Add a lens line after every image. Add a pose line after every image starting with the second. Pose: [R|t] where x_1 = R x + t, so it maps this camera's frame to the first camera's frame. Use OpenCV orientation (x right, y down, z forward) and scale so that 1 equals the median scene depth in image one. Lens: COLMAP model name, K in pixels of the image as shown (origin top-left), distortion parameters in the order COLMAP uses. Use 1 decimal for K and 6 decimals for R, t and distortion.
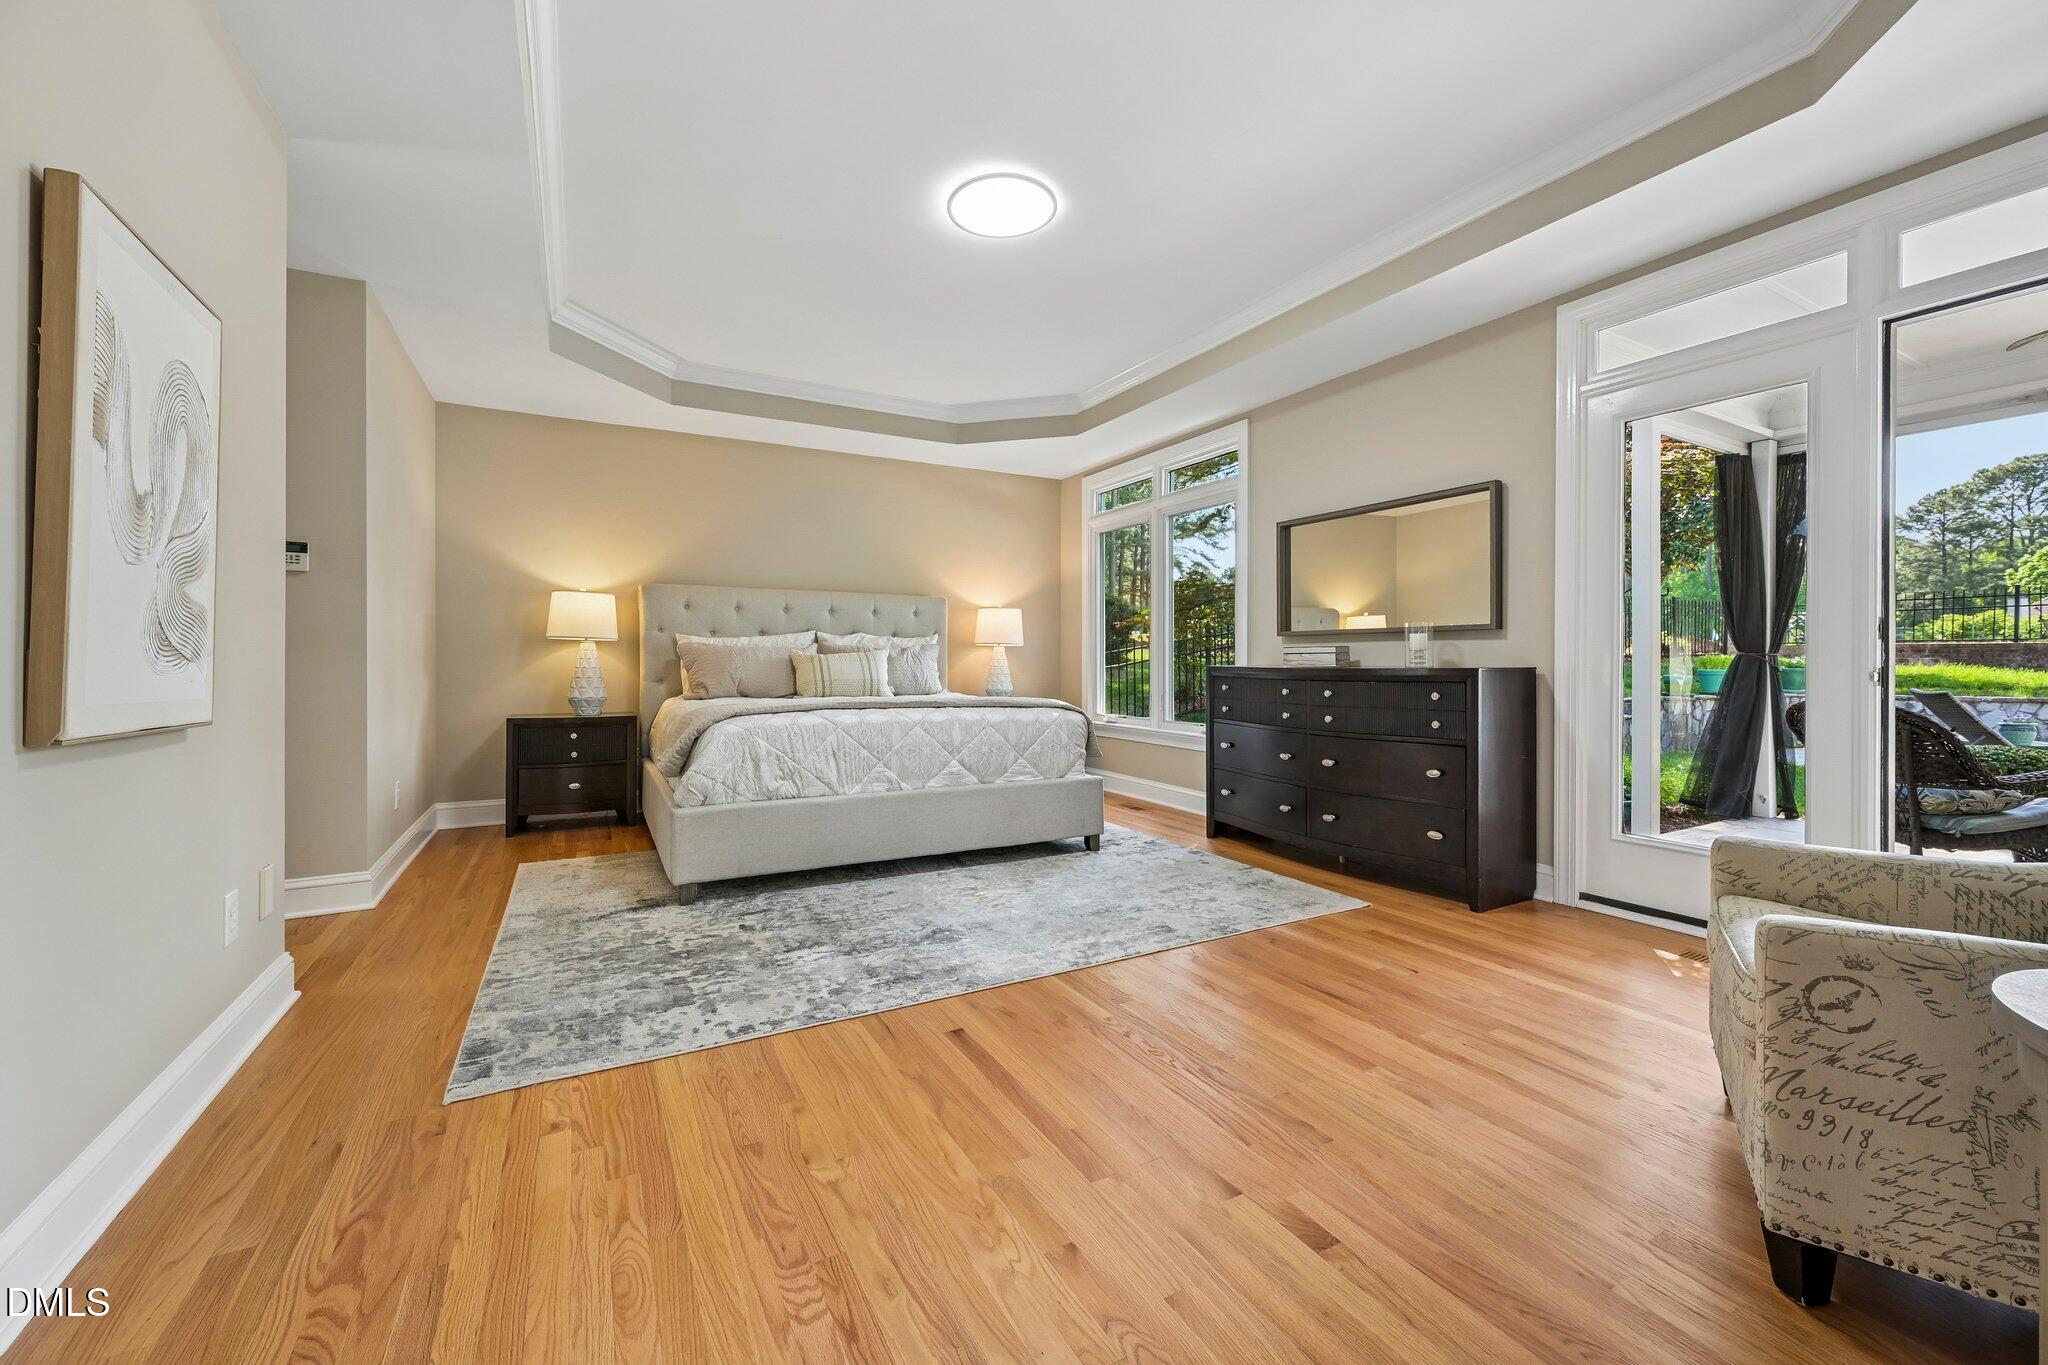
lens RADIAL K [[798.3, 0, 1018.0], [0, 798.3, 659.5], [0, 0, 1]] dist [-0.003670, 0.000675]
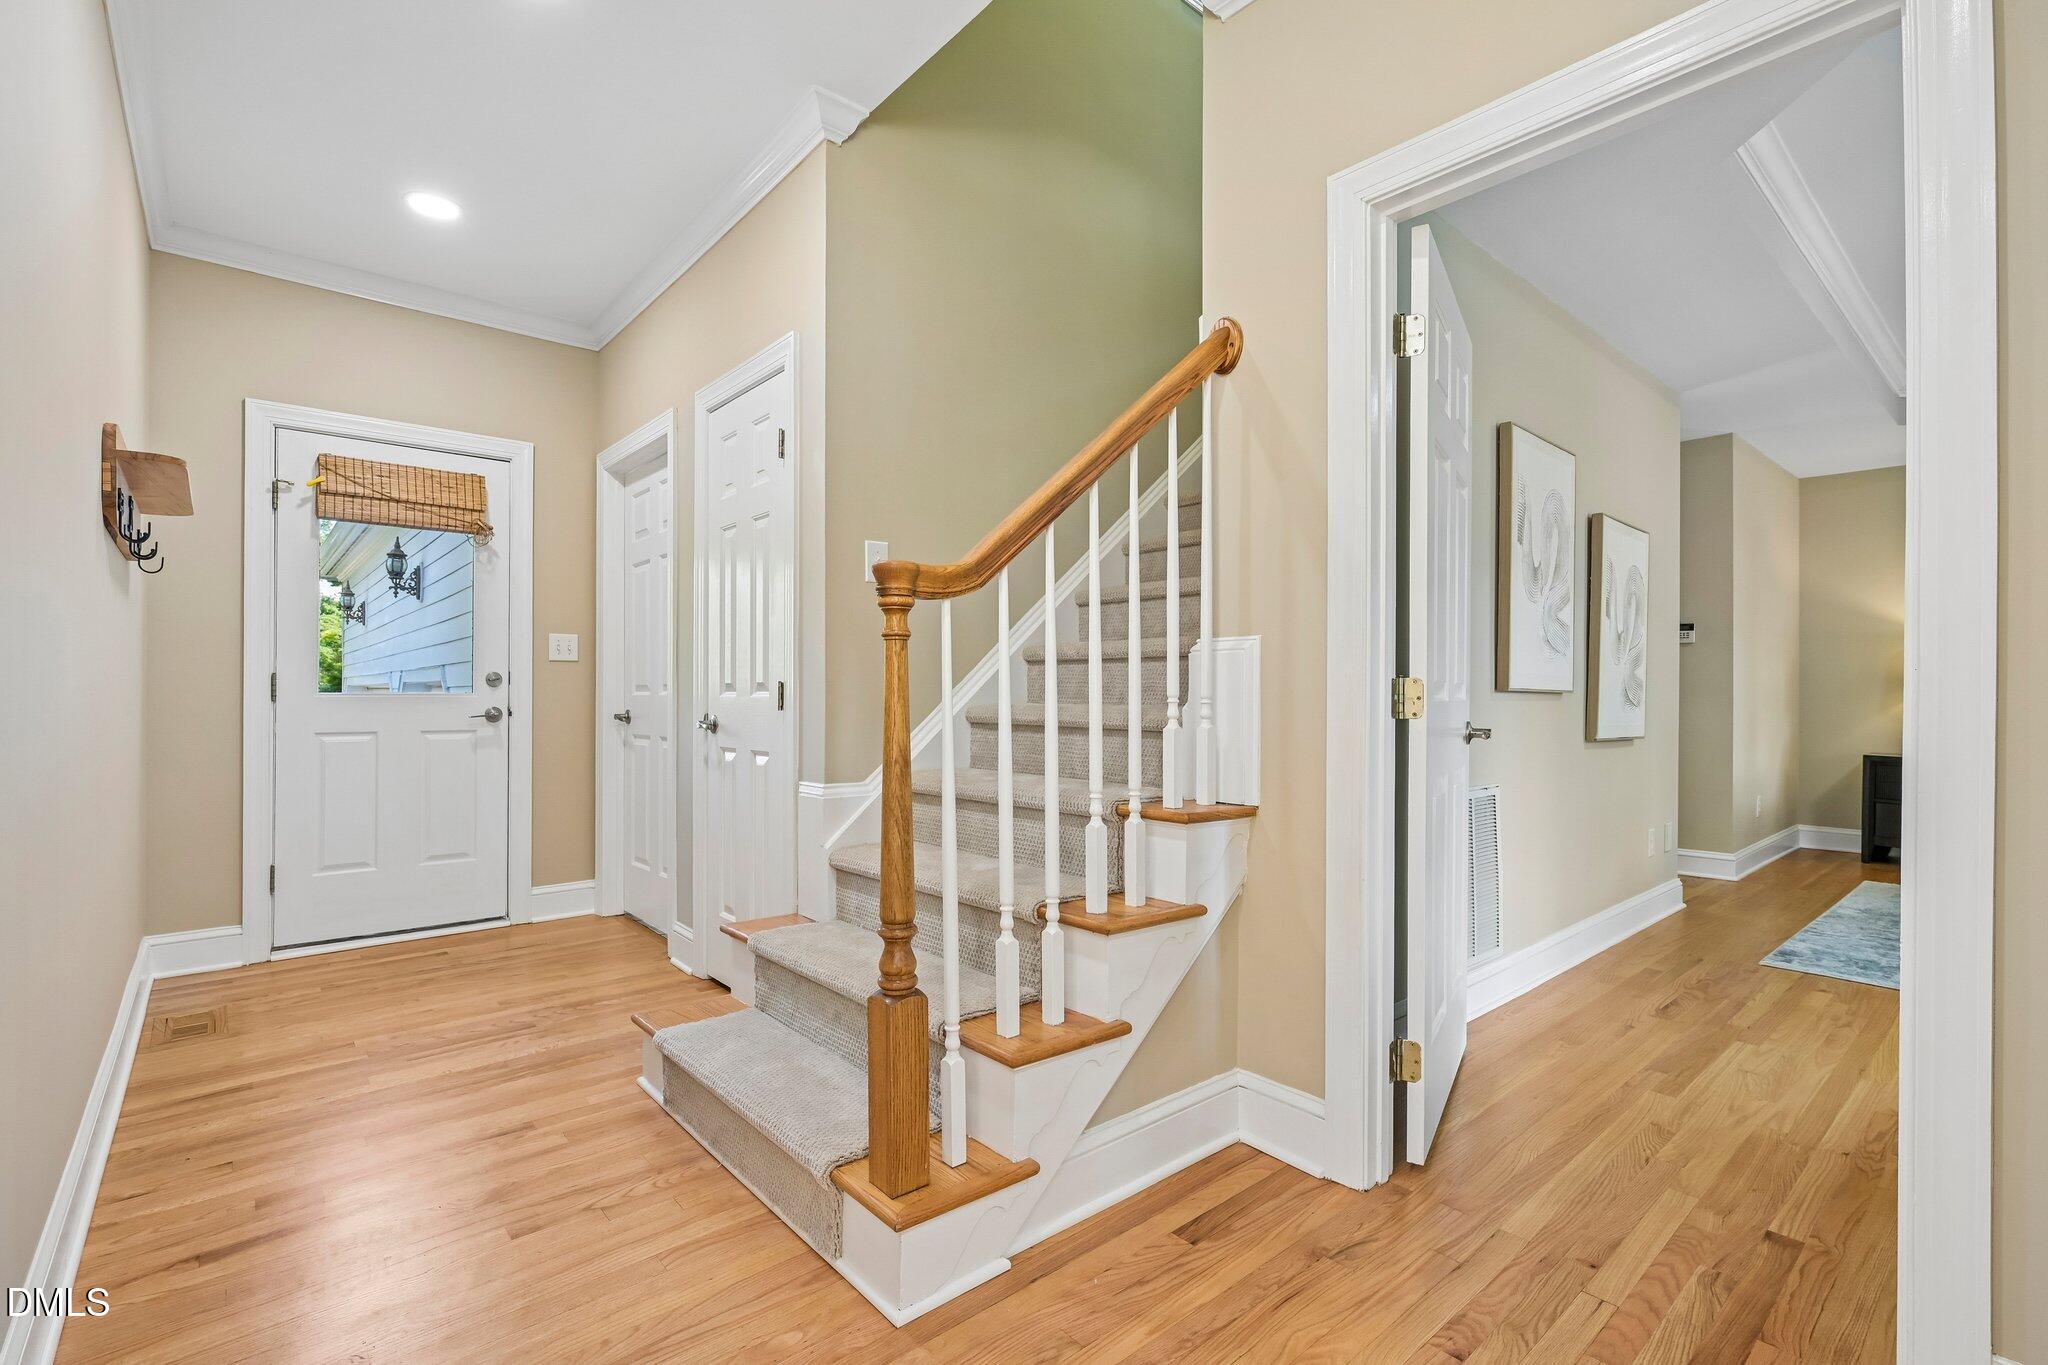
lens RADIAL K [[911.6, 0, 1015.8], [0, 911.6, 690.3], [0, 0, 1]] dist [-0.005550, 0.000269]
pose [[0.191652, 0.000958, -0.981462, 0.573280], [-0.002535, 0.999997, 0.000481, -0.021663], [0.981460, 0.002396, 0.191654, -0.612183]]
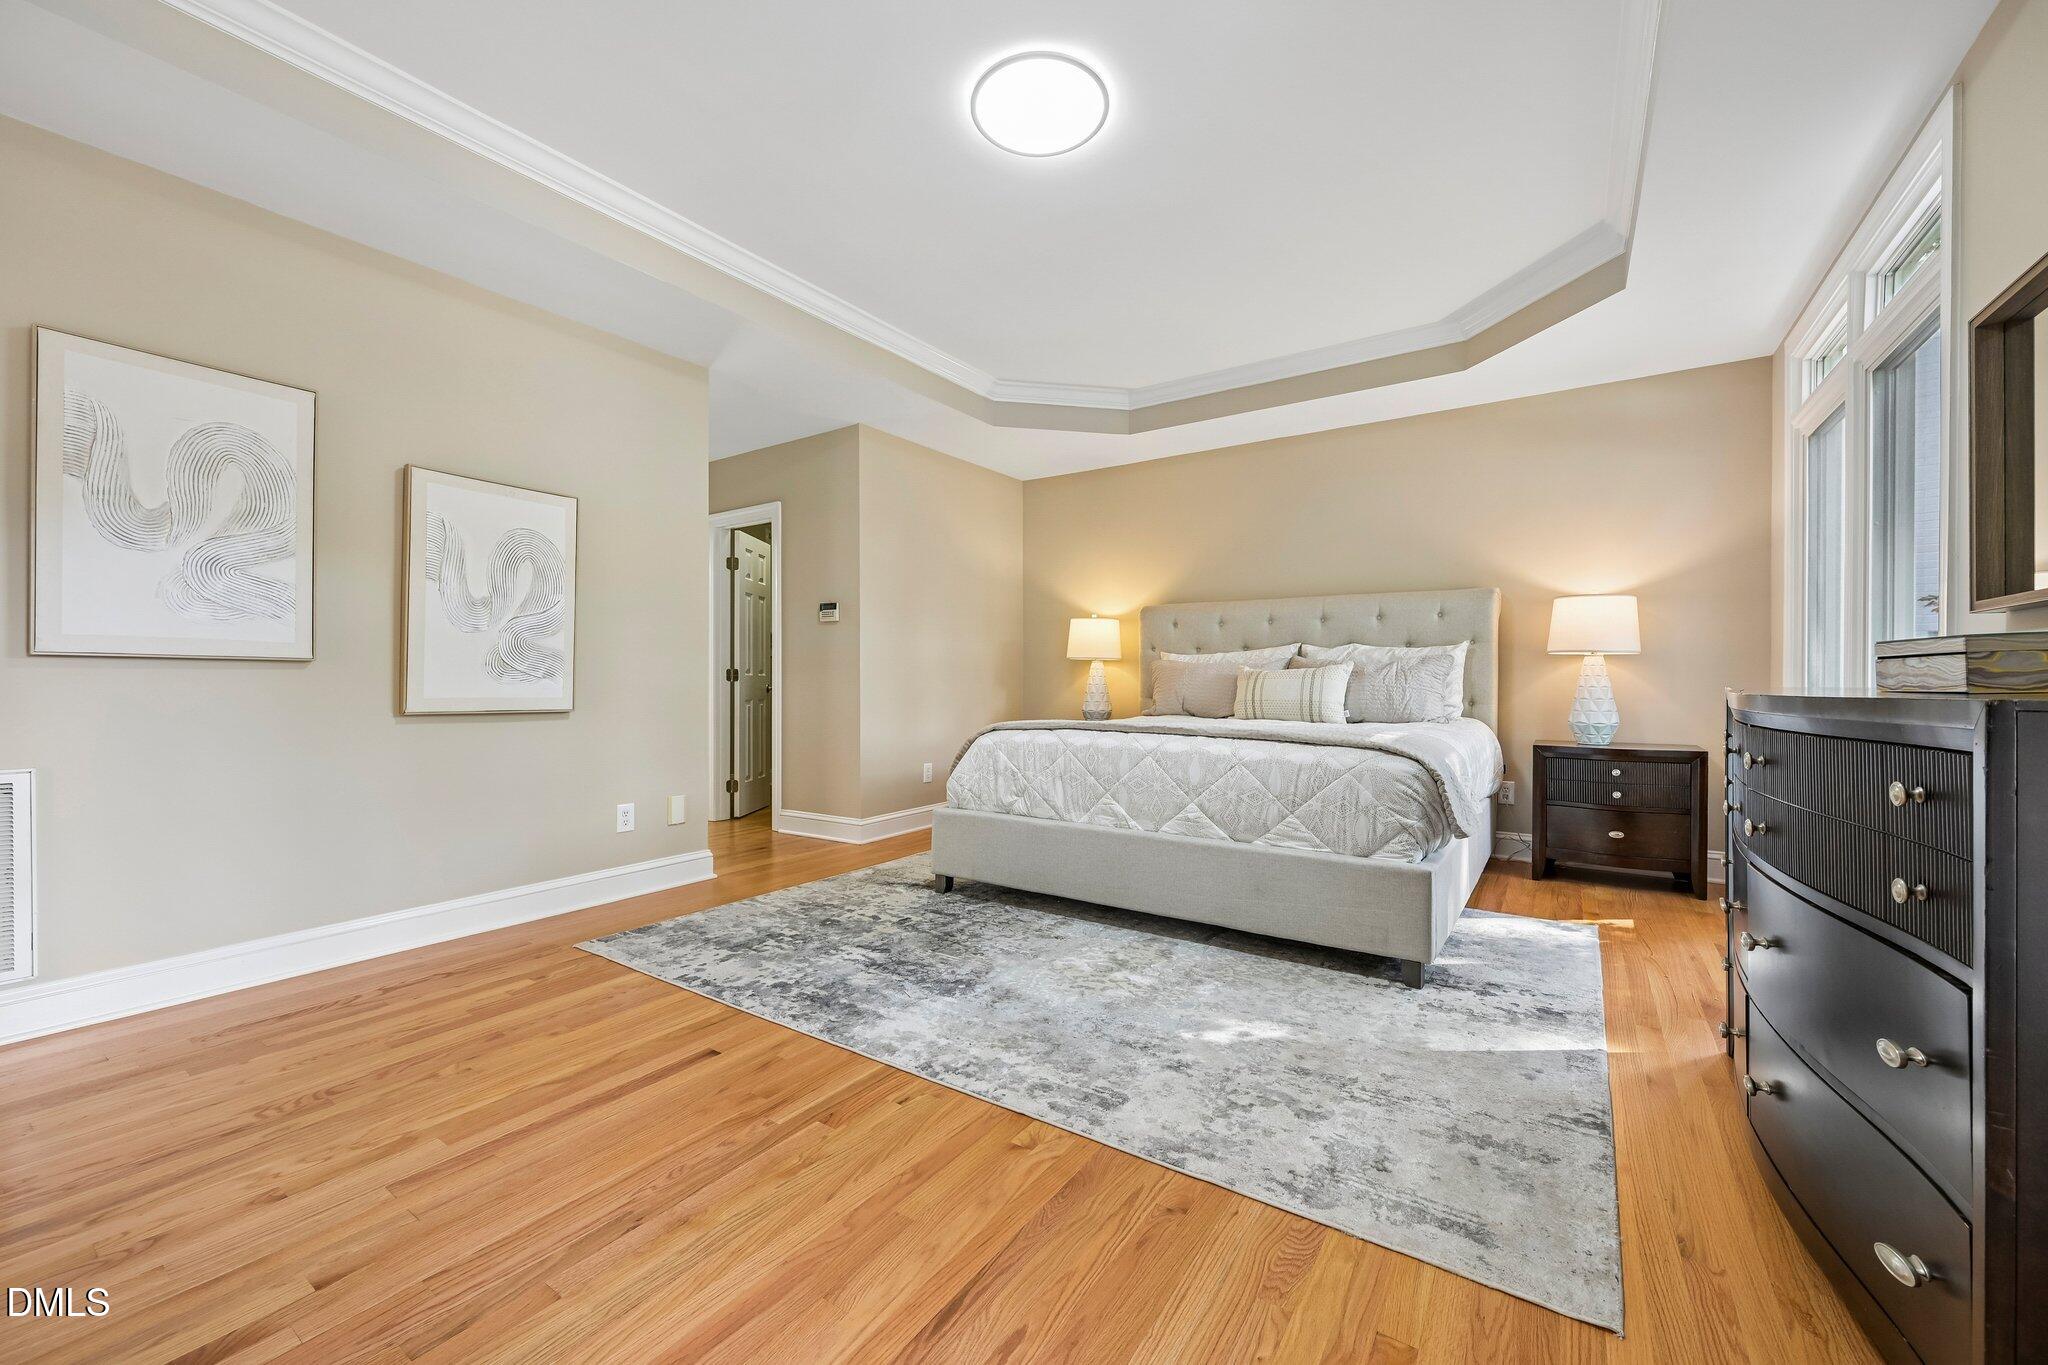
lens RADIAL K [[798.3, 0, 1043.7], [0, 798.3, 682.2], [0, 0, 1]] dist [-0.003670, 0.000675]
pose [[0.468382, 0.004656, -0.883514, 0.753245], [0.001101, 0.999982, 0.005853, 0.001946], [0.883525, -0.003714, 0.468368, 0.689779]]
